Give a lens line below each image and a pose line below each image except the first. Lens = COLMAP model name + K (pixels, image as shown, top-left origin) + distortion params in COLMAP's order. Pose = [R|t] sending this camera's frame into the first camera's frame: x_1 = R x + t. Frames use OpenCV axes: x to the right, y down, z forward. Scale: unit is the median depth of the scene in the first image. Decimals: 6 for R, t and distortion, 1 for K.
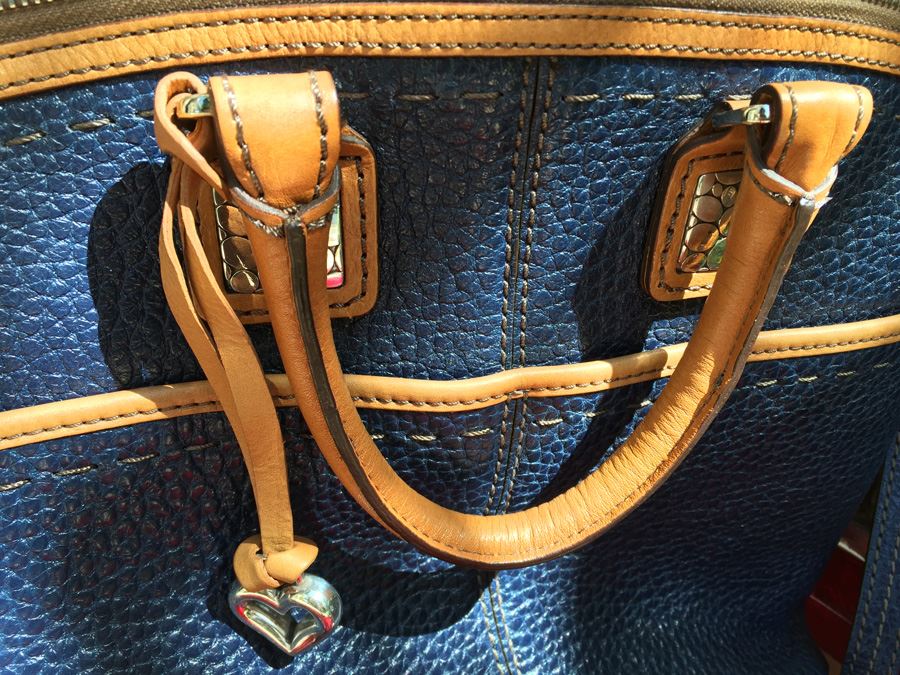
lens RADIAL K [[776.4, 0, 450.0], [0, 776.4, 337.5], [0, 0, 1]] dist [0.104882, -0.184752]
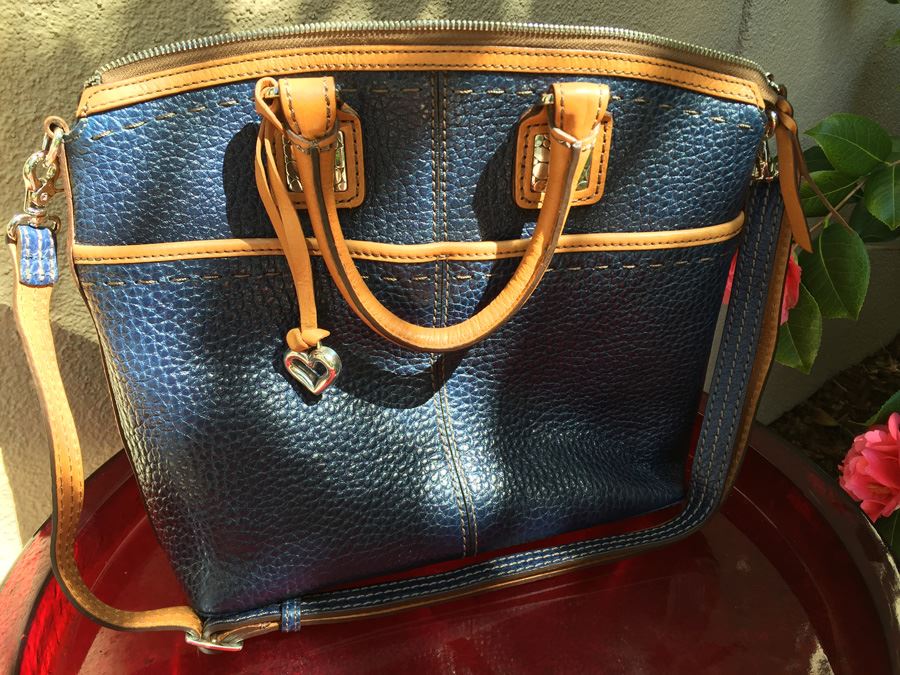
lens RADIAL K [[776.4, 0, 450.0], [0, 776.4, 337.5], [0, 0, 1]] dist [0.104882, -0.184752]
pose [[0.988762, 0.042089, -0.143455, 0.393485], [-0.048643, 0.997912, -0.042493, 0.353960], [0.141367, 0.048993, 0.988744, -0.824836]]
